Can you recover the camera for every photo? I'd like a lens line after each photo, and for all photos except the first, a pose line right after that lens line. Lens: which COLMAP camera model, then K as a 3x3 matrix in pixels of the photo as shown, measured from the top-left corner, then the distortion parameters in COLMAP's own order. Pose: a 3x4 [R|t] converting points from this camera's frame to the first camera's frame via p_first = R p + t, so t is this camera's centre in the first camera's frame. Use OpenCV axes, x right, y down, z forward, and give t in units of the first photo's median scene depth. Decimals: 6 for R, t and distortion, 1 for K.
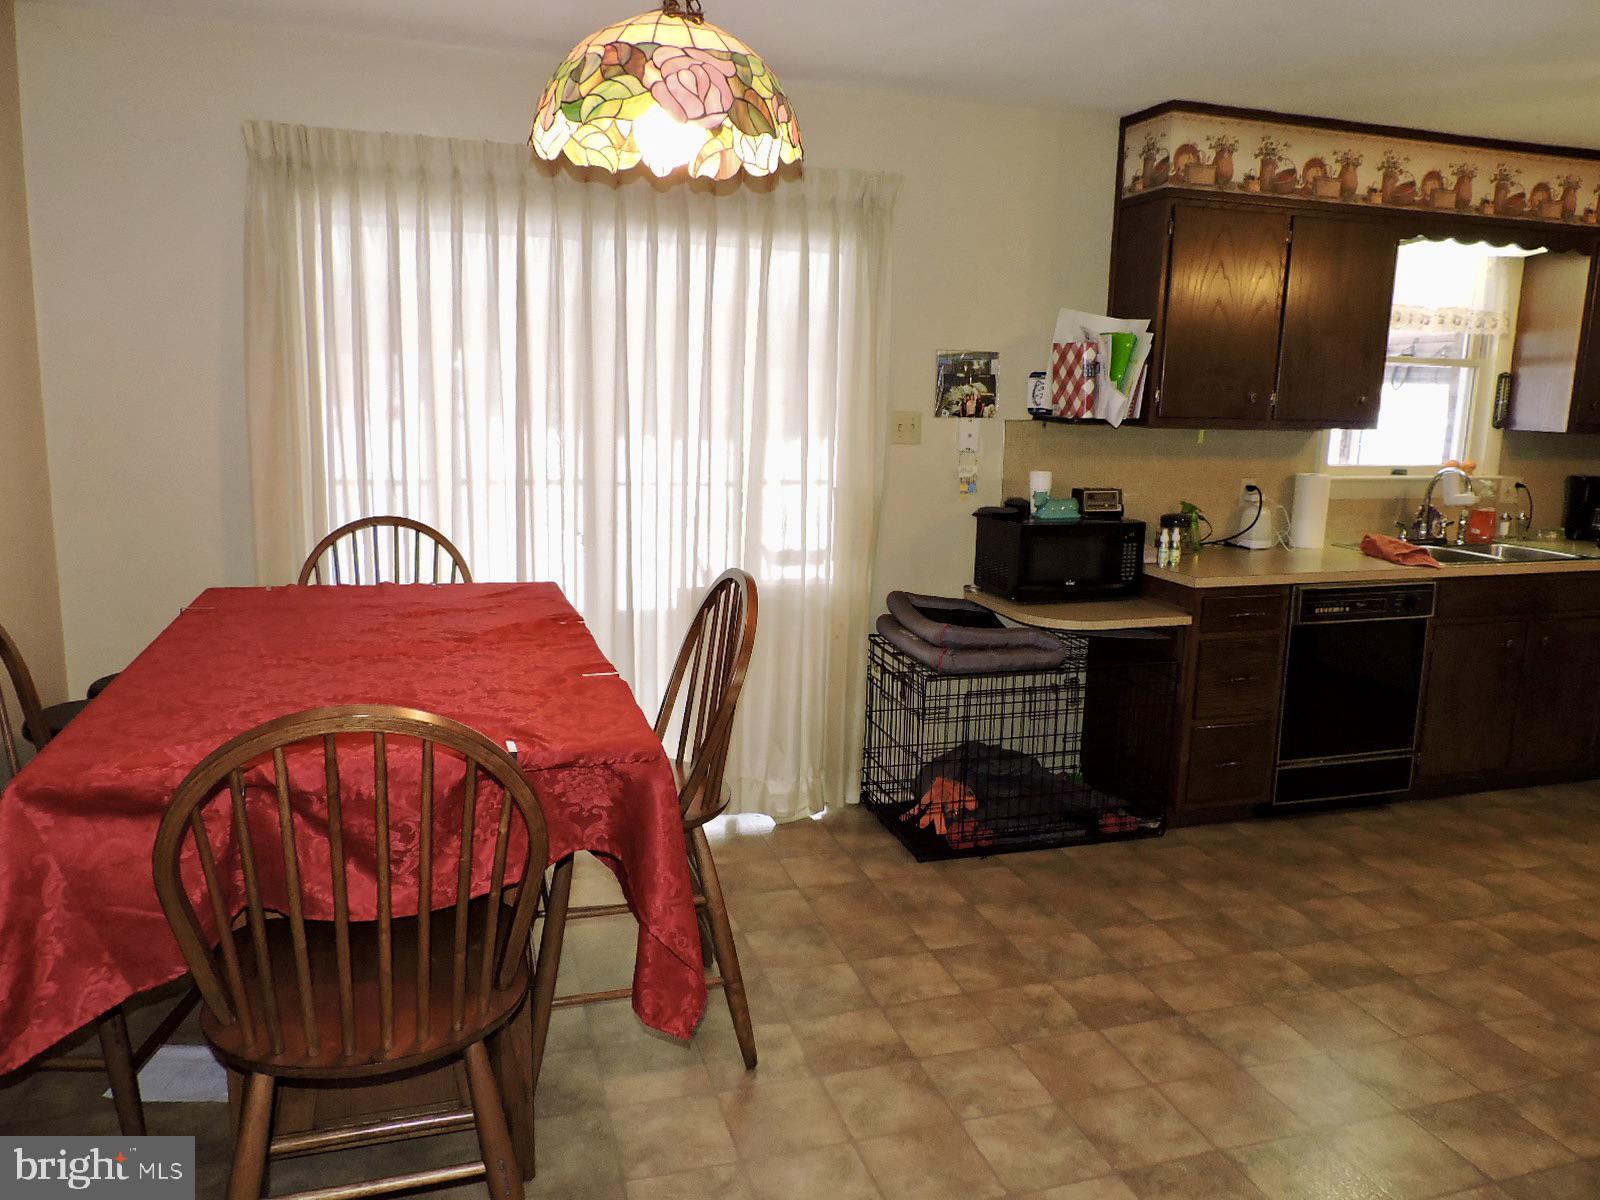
lens RADIAL K [[1129.0, 0, 788.6], [0, 1129.0, 597.3], [0, 0, 1]] dist [-0.025672, 0.001139]
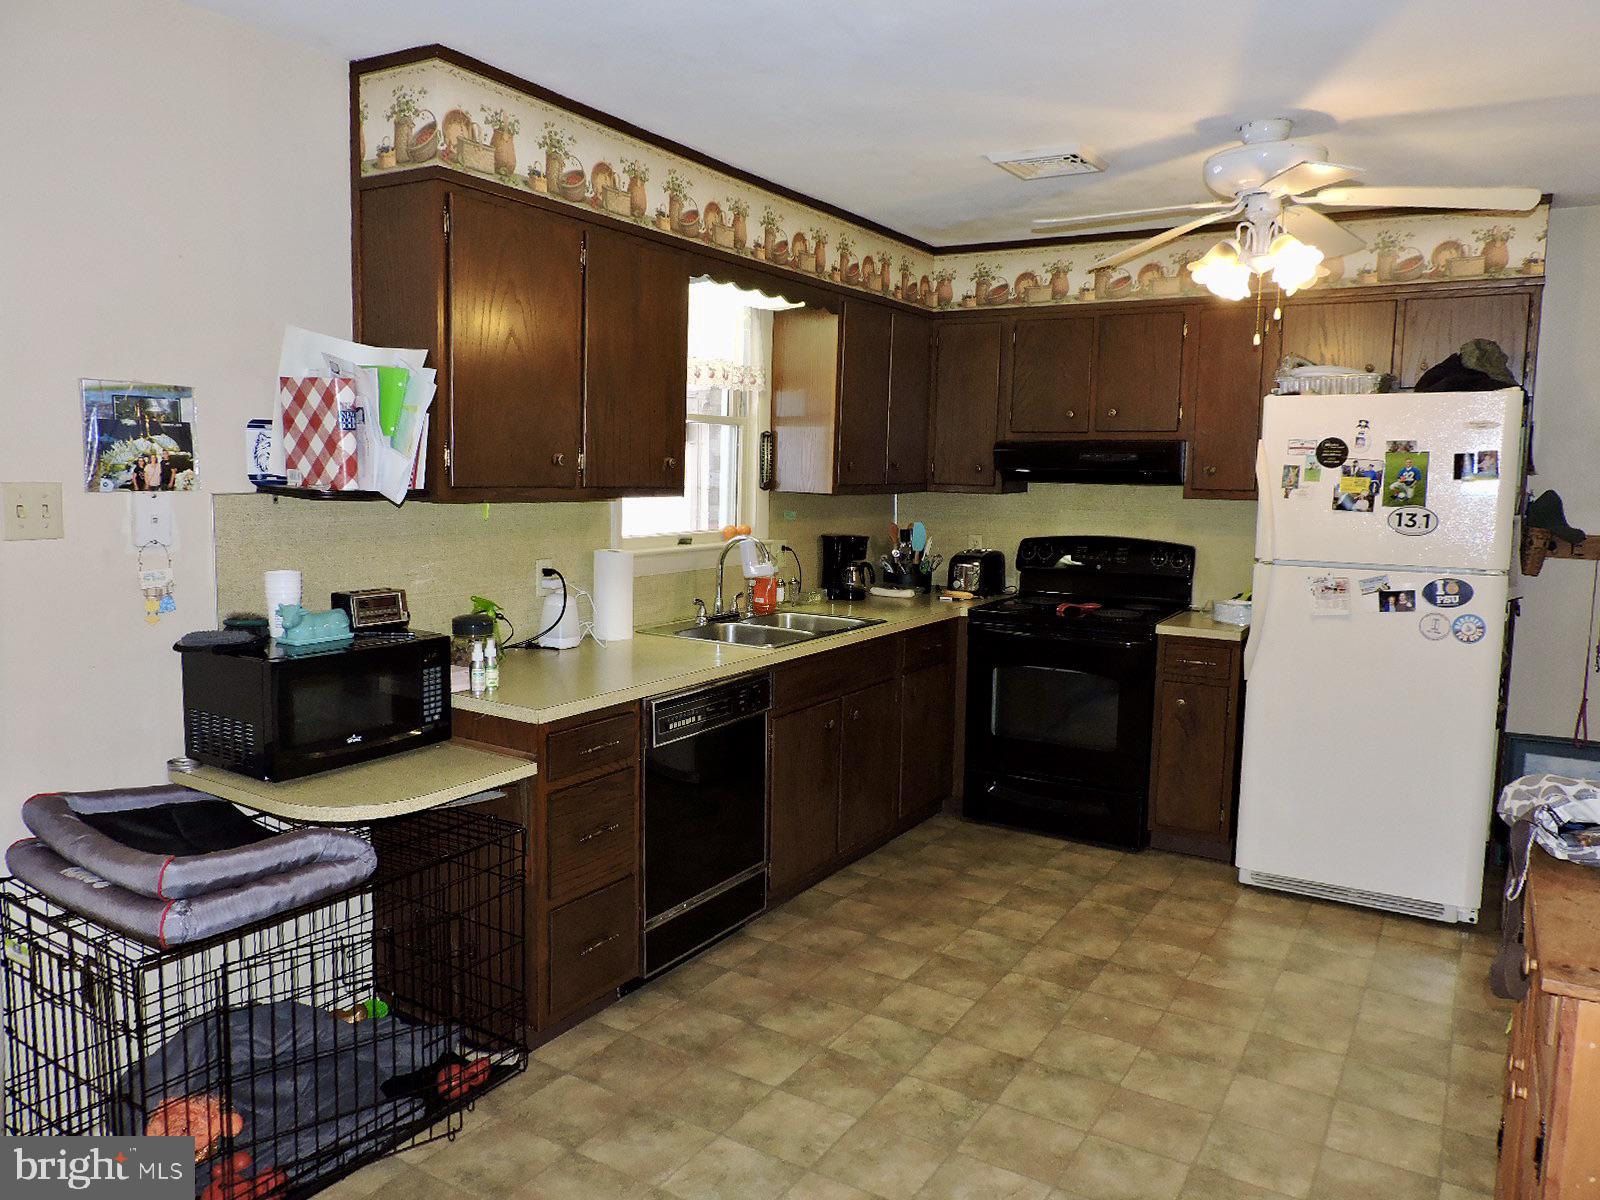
lens RADIAL K [[1129.0, 0, 801.9], [0, 1129.0, 608.3], [0, 0, 1]] dist [-0.025672, 0.001139]
pose [[0.733444, -0.083745, 0.674571, 0.004566], [0.105779, 0.994354, 0.008434, -0.064639], [-0.671469, 0.065170, 0.738161, 0.321014]]
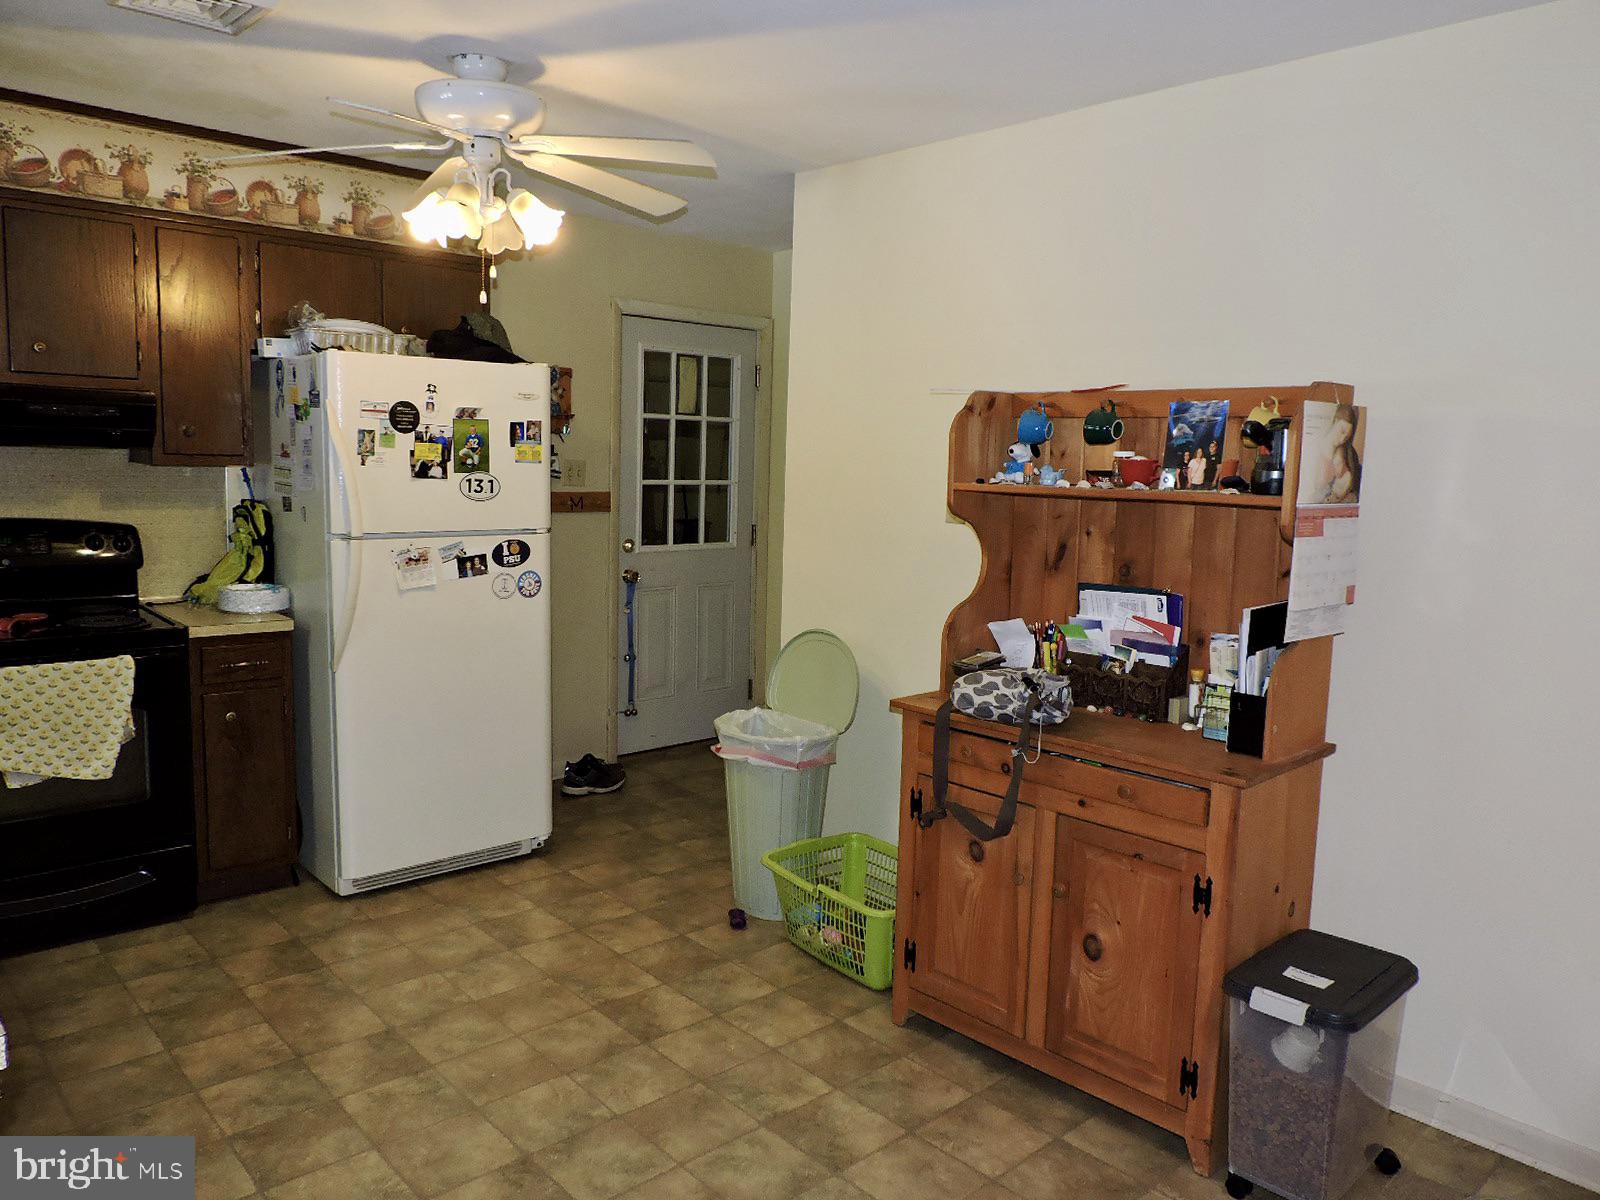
lens RADIAL K [[1129.0, 0, 811.5], [0, 1129.0, 608.7], [0, 0, 1]] dist [-0.025672, 0.001139]
pose [[-0.462361, -0.144741, 0.874798, 0.017047], [0.107043, 0.970260, 0.217111, -0.123493], [-0.880207, 0.194024, -0.433117, 0.674889]]
